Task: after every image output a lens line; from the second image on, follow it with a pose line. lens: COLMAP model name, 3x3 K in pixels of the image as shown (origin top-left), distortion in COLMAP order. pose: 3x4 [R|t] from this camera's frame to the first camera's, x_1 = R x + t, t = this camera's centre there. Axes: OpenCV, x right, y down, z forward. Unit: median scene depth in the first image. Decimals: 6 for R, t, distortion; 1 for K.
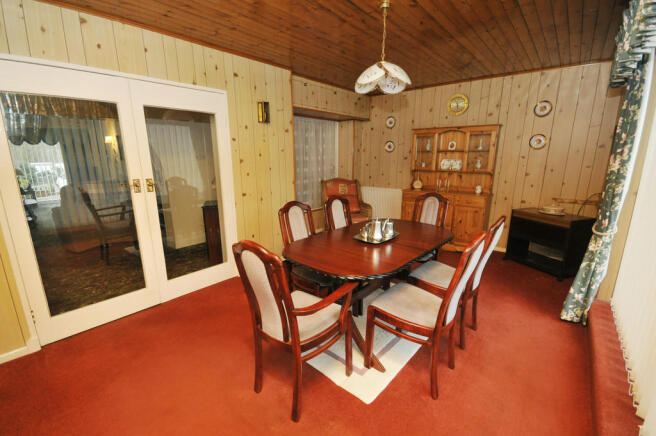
lens RADIAL K [[289.1, 0, 327.1], [0, 289.1, 222.0], [0, 0, 1]] dist [0.001185, -0.000157]
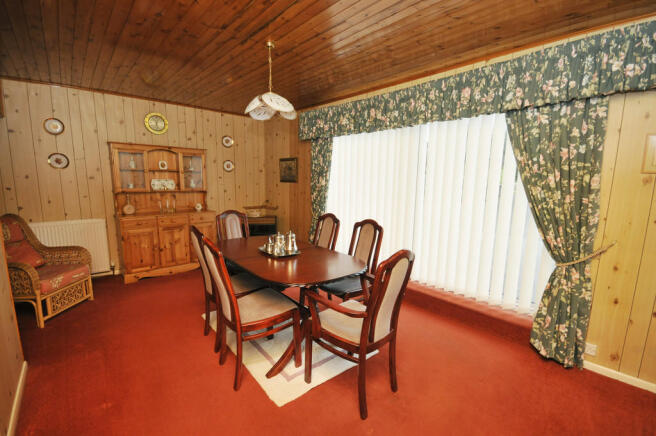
lens RADIAL K [[289.1, 0, 327.1], [0, 289.1, 222.0], [0, 0, 1]] dist [0.001185, -0.000157]
pose [[0.140568, -0.146837, 0.979122, -0.473809], [0.211070, 0.970651, 0.115264, -0.078218], [-0.967311, 0.190461, 0.167435, 0.355495]]
